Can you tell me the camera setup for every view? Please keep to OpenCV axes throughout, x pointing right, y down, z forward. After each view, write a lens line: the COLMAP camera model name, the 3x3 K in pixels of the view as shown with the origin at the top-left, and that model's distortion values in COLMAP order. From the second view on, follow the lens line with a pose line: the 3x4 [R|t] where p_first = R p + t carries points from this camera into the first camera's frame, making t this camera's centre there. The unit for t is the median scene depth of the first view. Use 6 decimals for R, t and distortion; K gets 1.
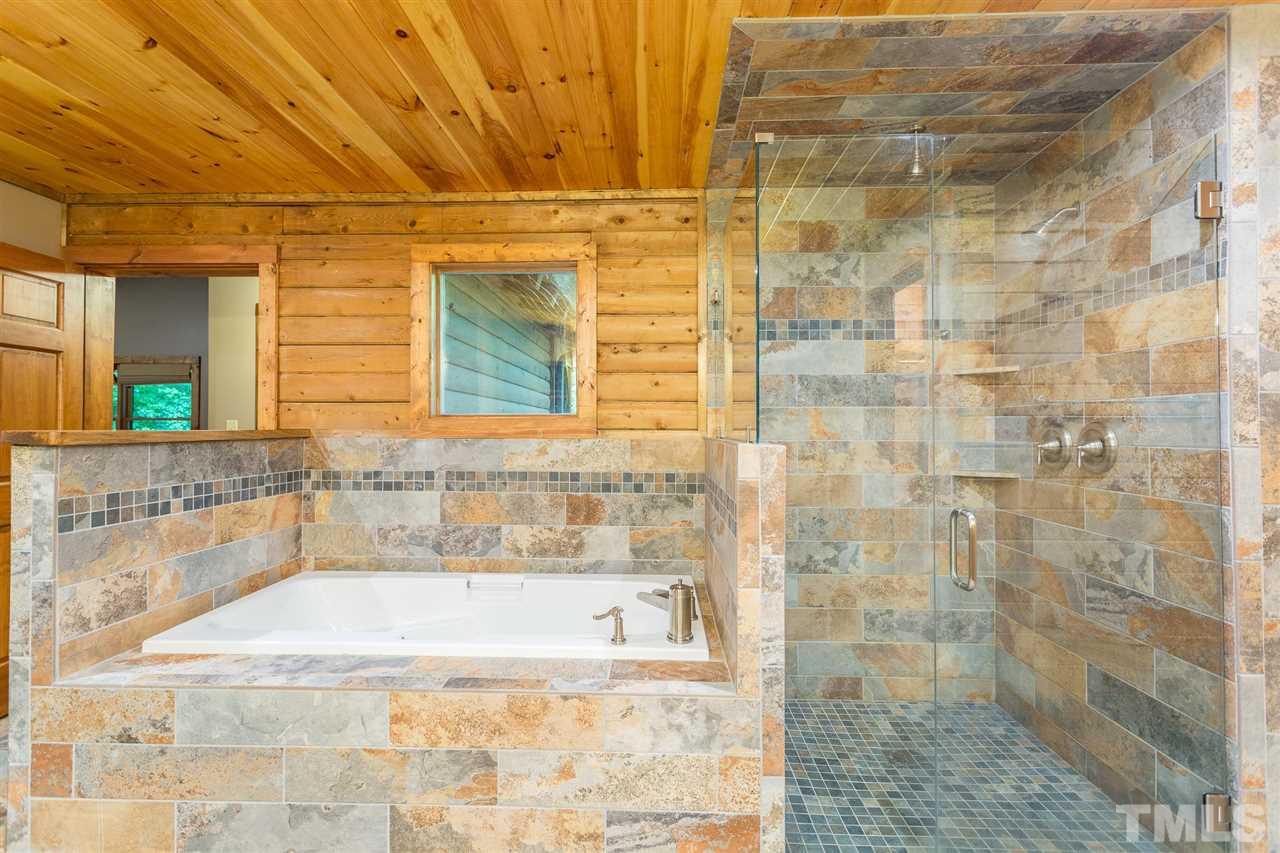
lens RADIAL K [[613.2, 0, 640.0], [0, 613.2, 426.5], [0, 0, 1]] dist [0.001599, 0.000873]
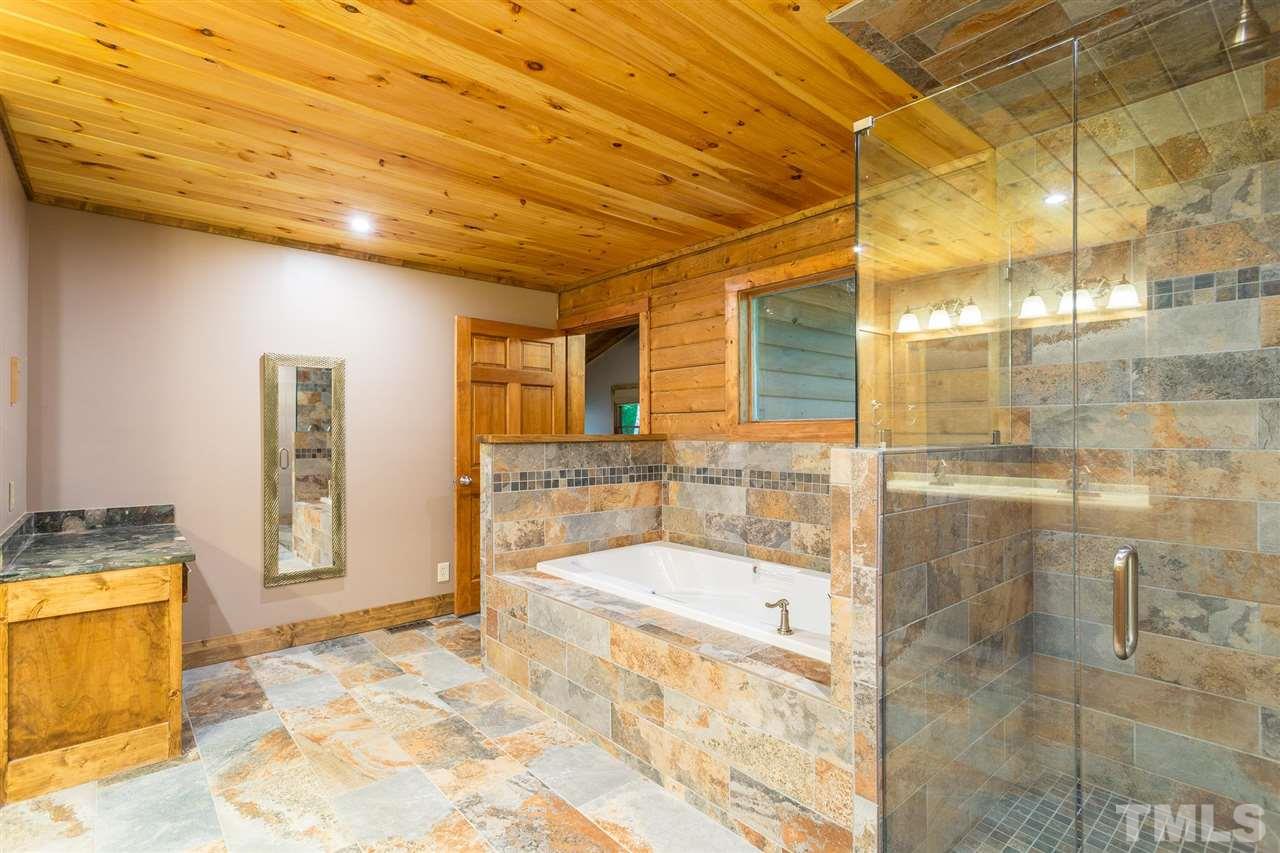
lens RADIAL K [[625.5, 0, 637.9], [0, 625.5, 438.6], [0, 0, 1]] dist [-0.000607, 0.000229]
pose [[0.670358, 0.004703, -0.742023, 0.463643], [0.004206, 0.999940, 0.010137, 0.000866], [0.742026, -0.009917, 0.670298, 0.063316]]
